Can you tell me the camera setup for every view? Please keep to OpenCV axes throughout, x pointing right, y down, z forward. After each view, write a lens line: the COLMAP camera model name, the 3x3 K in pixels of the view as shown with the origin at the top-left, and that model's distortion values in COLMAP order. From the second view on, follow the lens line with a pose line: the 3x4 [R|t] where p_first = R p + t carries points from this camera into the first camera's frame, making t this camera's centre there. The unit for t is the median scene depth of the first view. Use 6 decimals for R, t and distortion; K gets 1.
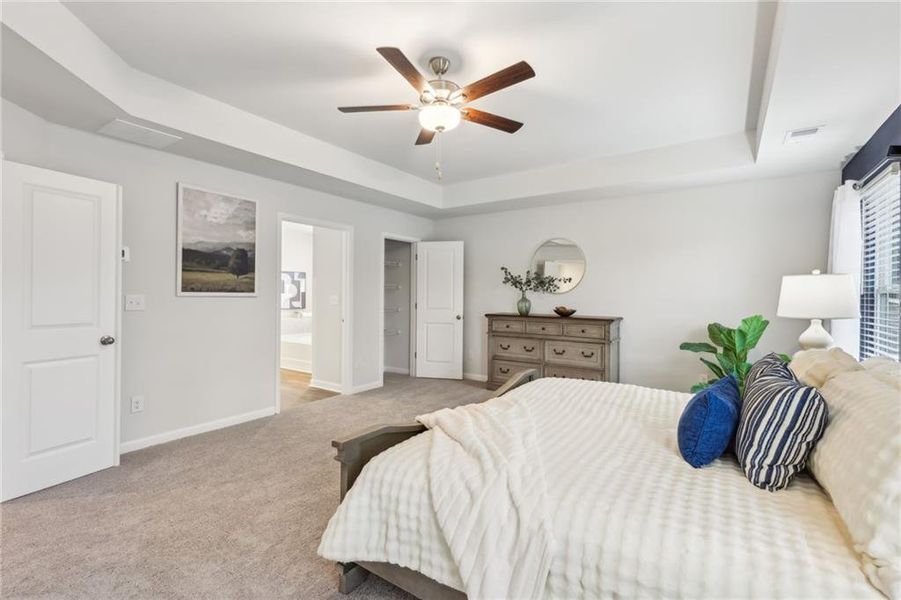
lens RADIAL K [[363.4, 0, 451.8], [0, 363.4, 294.5], [0, 0, 1]] dist [0.000539, 0.000019]
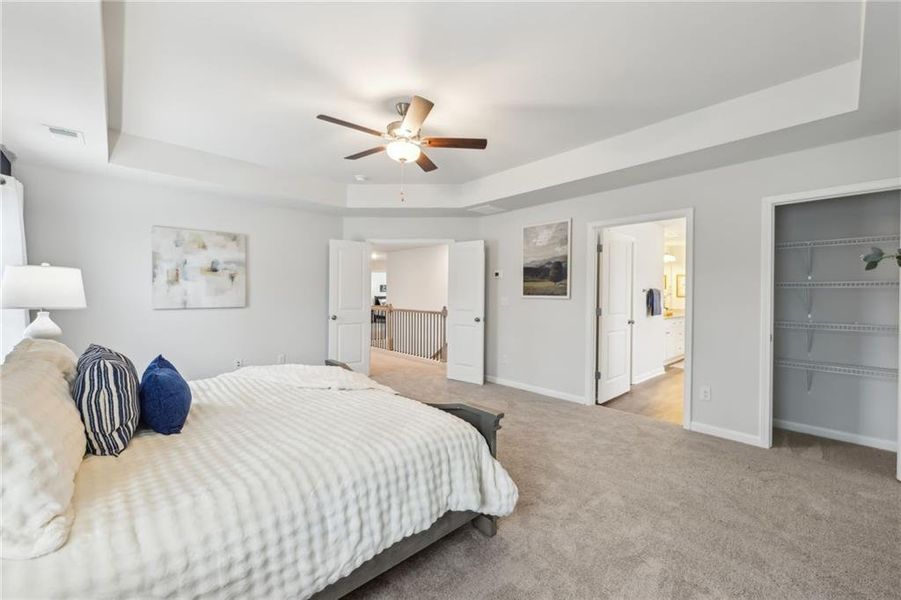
lens RADIAL K [[363.4, 0, 451.8], [0, 363.4, 294.5], [0, 0, 1]] dist [0.000539, 0.000019]
pose [[-0.164635, -0.008990, -0.986314, 0.762564], [-0.009791, 0.999924, -0.007480, 0.004283], [0.986306, 0.008426, -0.164710, 0.862176]]
